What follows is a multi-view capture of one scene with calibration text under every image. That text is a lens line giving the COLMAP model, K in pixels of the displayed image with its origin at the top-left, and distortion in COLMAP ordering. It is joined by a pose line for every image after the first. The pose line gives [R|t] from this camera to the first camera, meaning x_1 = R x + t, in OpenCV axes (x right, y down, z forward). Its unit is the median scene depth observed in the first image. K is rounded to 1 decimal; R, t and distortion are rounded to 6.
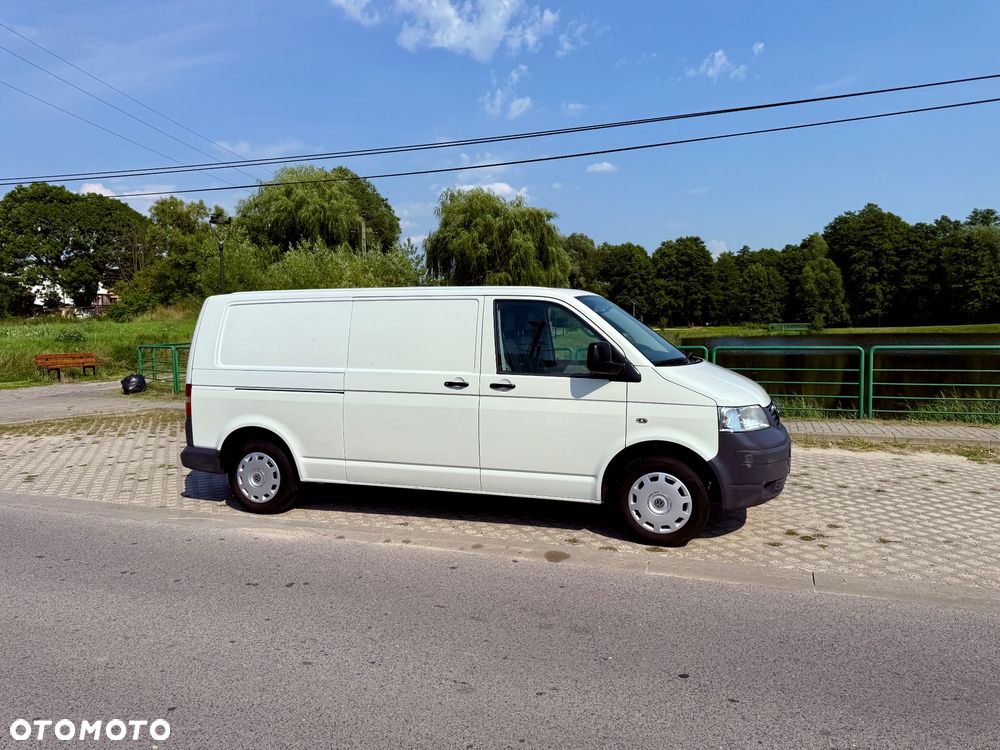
lens RADIAL K [[700.3, 0, 498.4], [0, 700.3, 379.7], [0, 0, 1]] dist [0.081208, -0.111879]
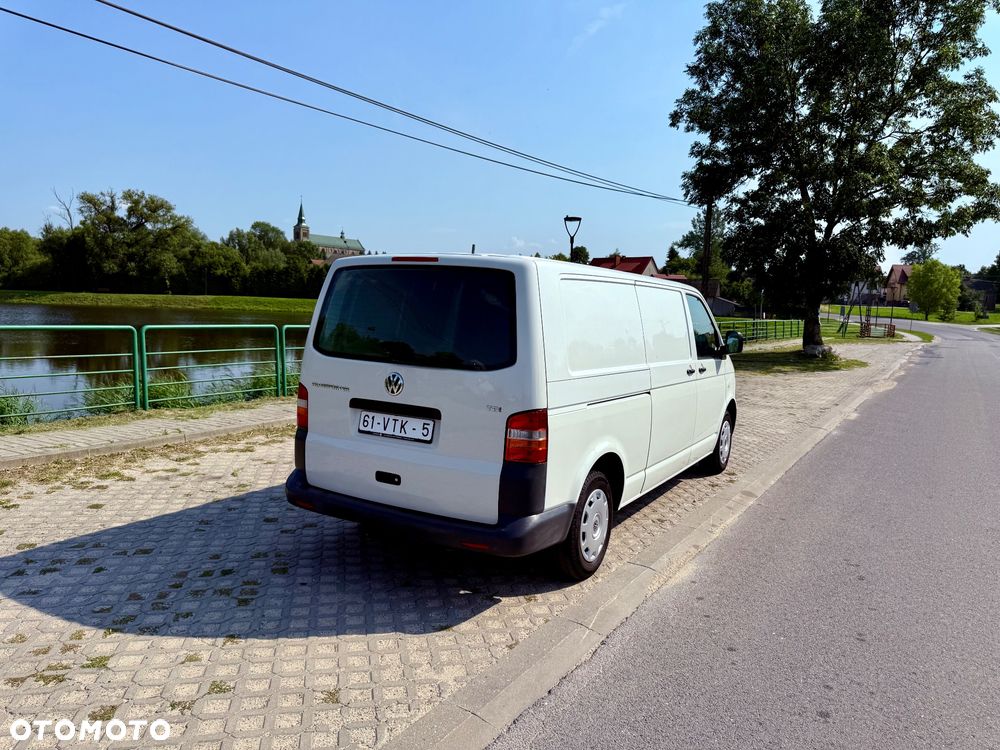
lens RADIAL K [[706.3, 0, 493.1], [0, 706.3, 374.7], [0, 0, 1]] dist [0.041223, -0.053561]
pose [[0.210580, -0.075567, 0.974652, -1.094406], [0.037197, 0.996905, 0.069256, -0.068956], [-0.976869, 0.021670, 0.212739, 0.991903]]
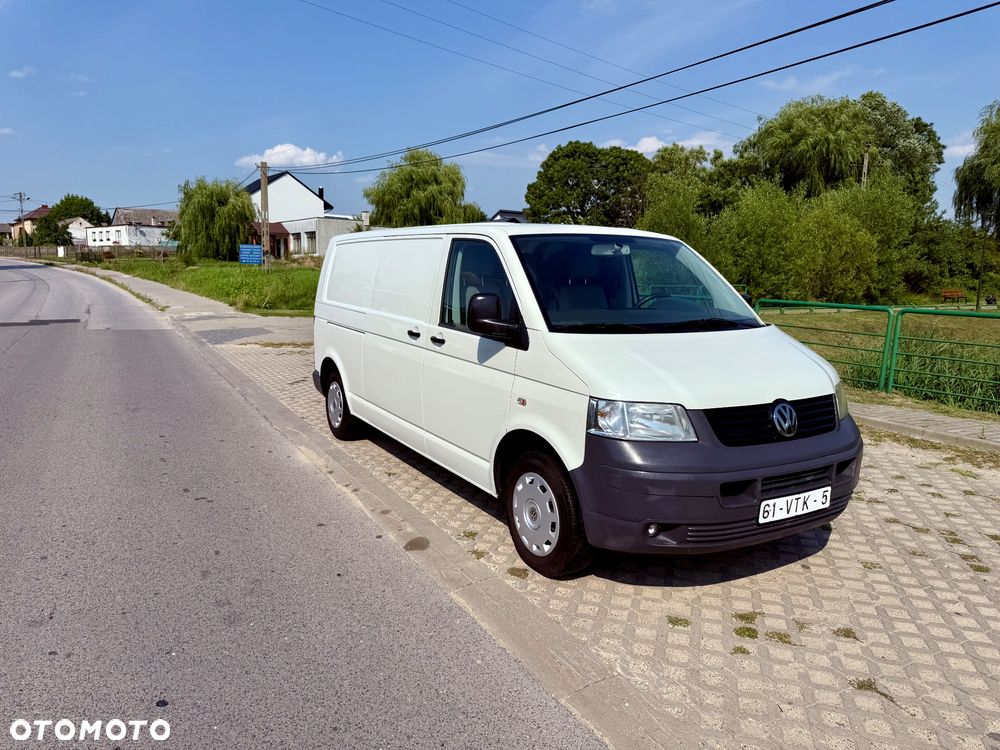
lens RADIAL K [[700.3, 0, 498.4], [0, 700.3, 379.7], [0, 0, 1]] dist [0.081208, -0.111879]
pose [[0.758310, 0.128694, -0.639065, 0.565340], [-0.079857, 0.991275, 0.104864, -0.035476], [0.646985, -0.028486, 0.761971, 0.355707]]
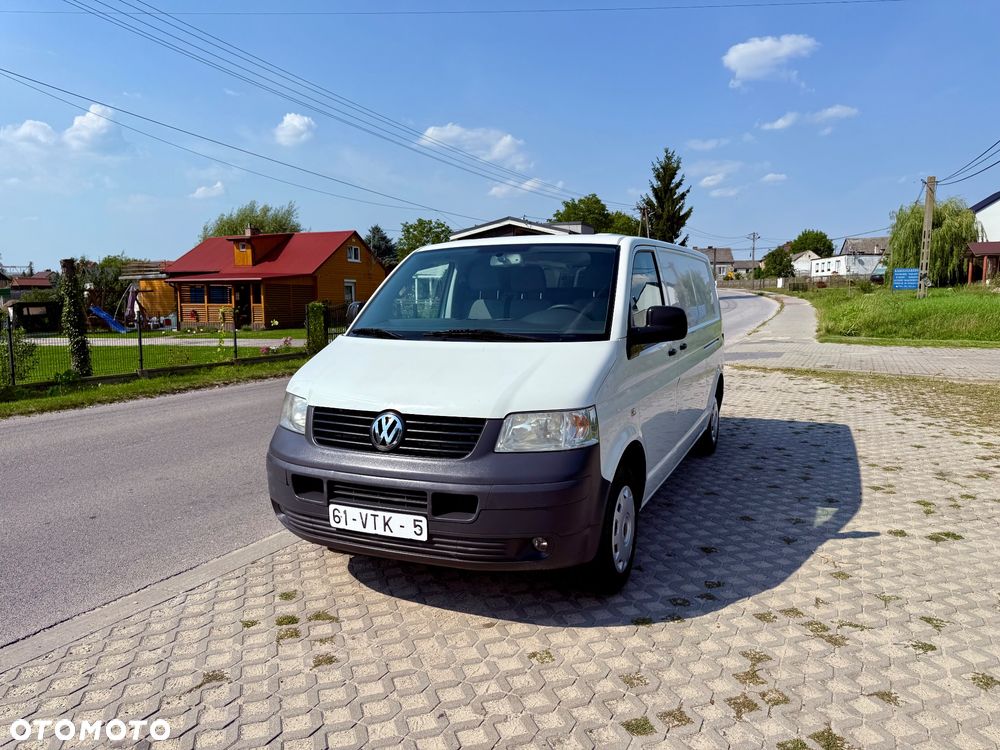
lens RADIAL K [[706.0, 0, 503.3], [0, 706.0, 371.9], [0, 0, 1]] dist [0.069463, -0.100105]
pose [[-0.096241, 0.125723, -0.987386, 0.909734], [-0.073675, 0.988370, 0.133030, -0.087042], [0.992628, 0.085548, -0.085859, 1.092369]]
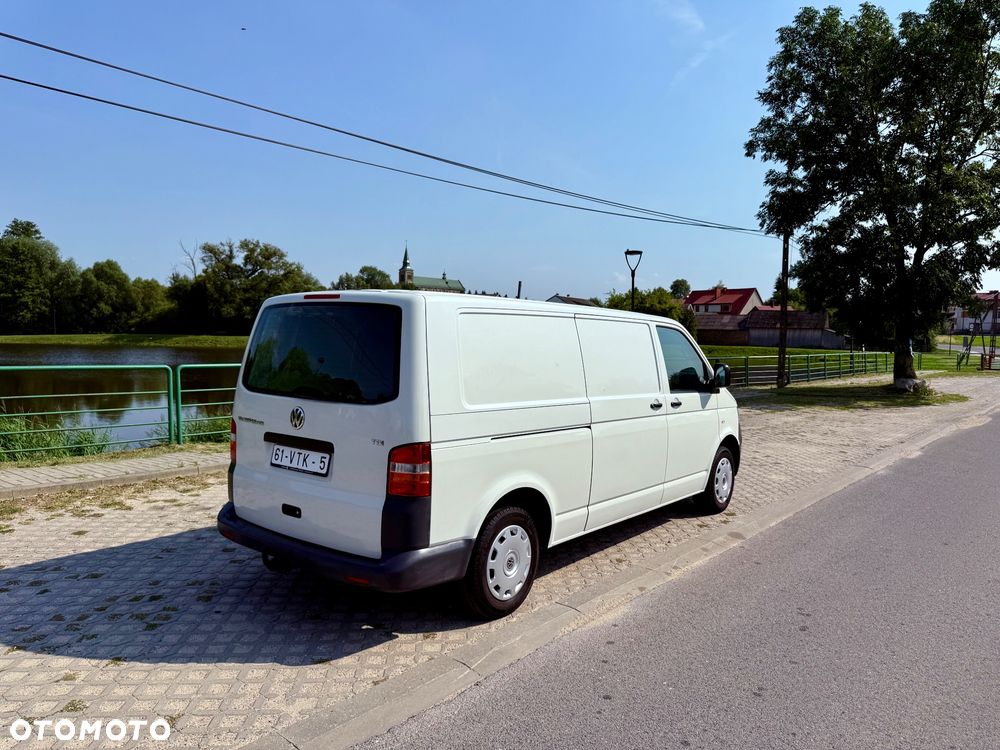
lens RADIAL K [[709.7, 0, 497.3], [0, 709.7, 381.4], [0, 0, 1]] dist [0.008834, -0.007786]
pose [[0.341905, -0.036230, 0.939036, -1.040706], [0.047823, 0.998633, 0.021117, -0.058024], [-0.938517, 0.037687, 0.343170, 0.802793]]
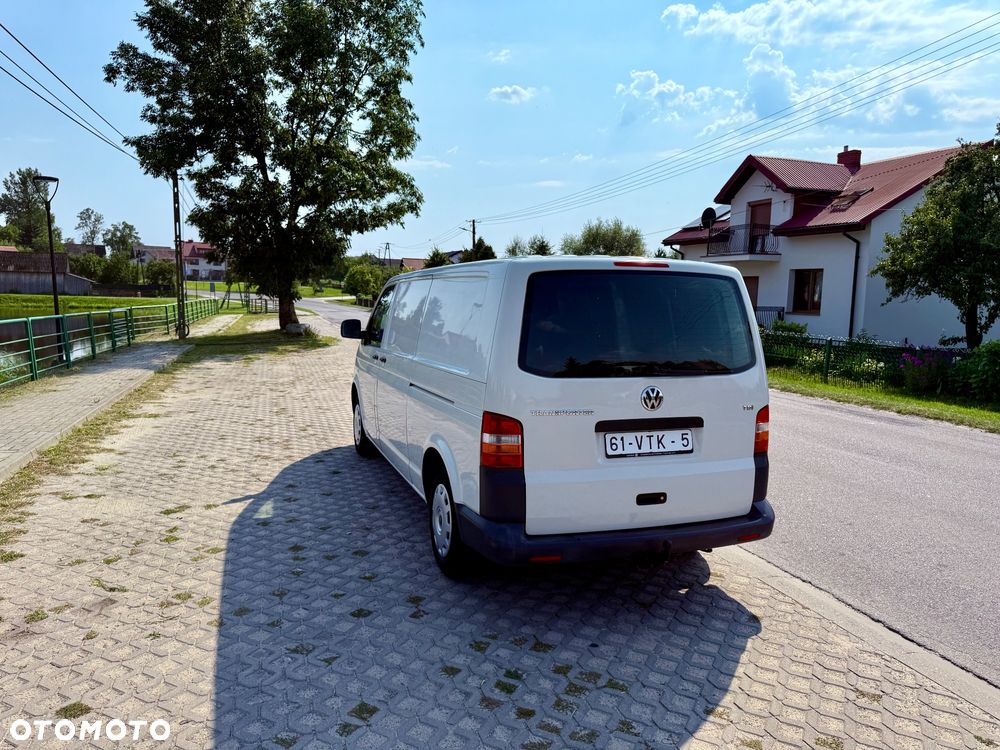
lens RADIAL K [[709.5, 0, 500.0], [0, 709.5, 375.0], [0, 0, 1]] dist [0.051105, -0.072230]
pose [[-0.620858, -0.080967, 0.779731, -0.866925], [0.053303, 0.987990, 0.145035, -0.138611], [-0.782109, 0.131608, -0.609085, 1.729683]]
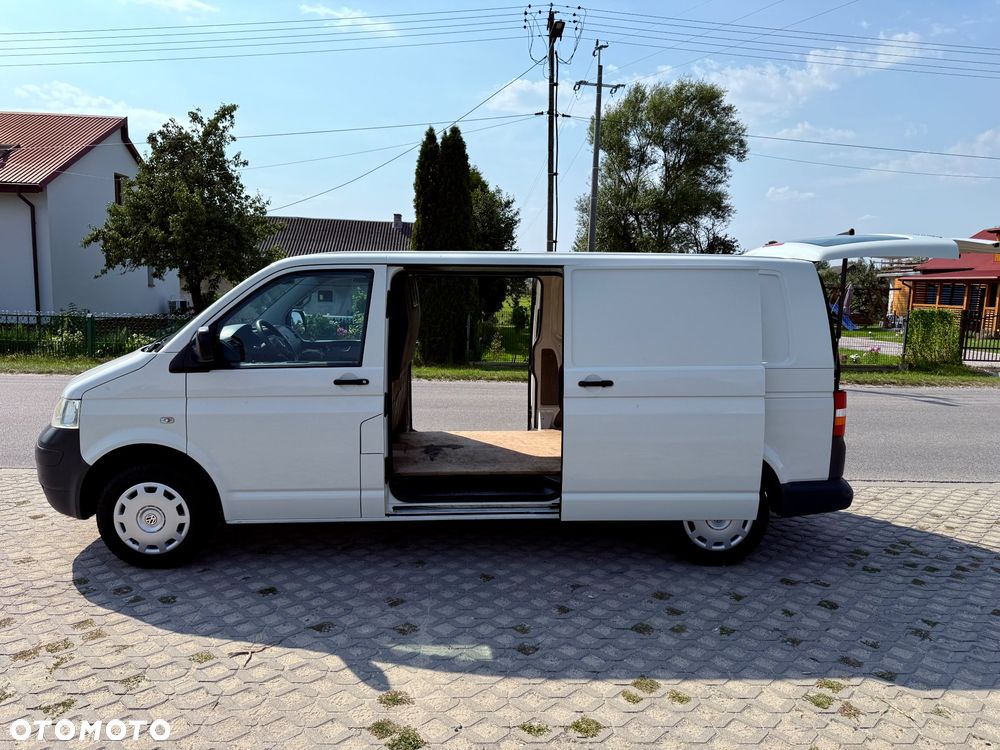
lens RADIAL K [[712.2, 0, 502.8], [0, 712.2, 376.1], [0, 0, 1]] dist [0.033333, -0.044178]
pose [[-0.928561, 0.048070, -0.368054, 0.228138], [-0.032360, 0.977319, 0.209285, -0.178113], [0.369767, 0.206244, -0.905945, 1.914372]]
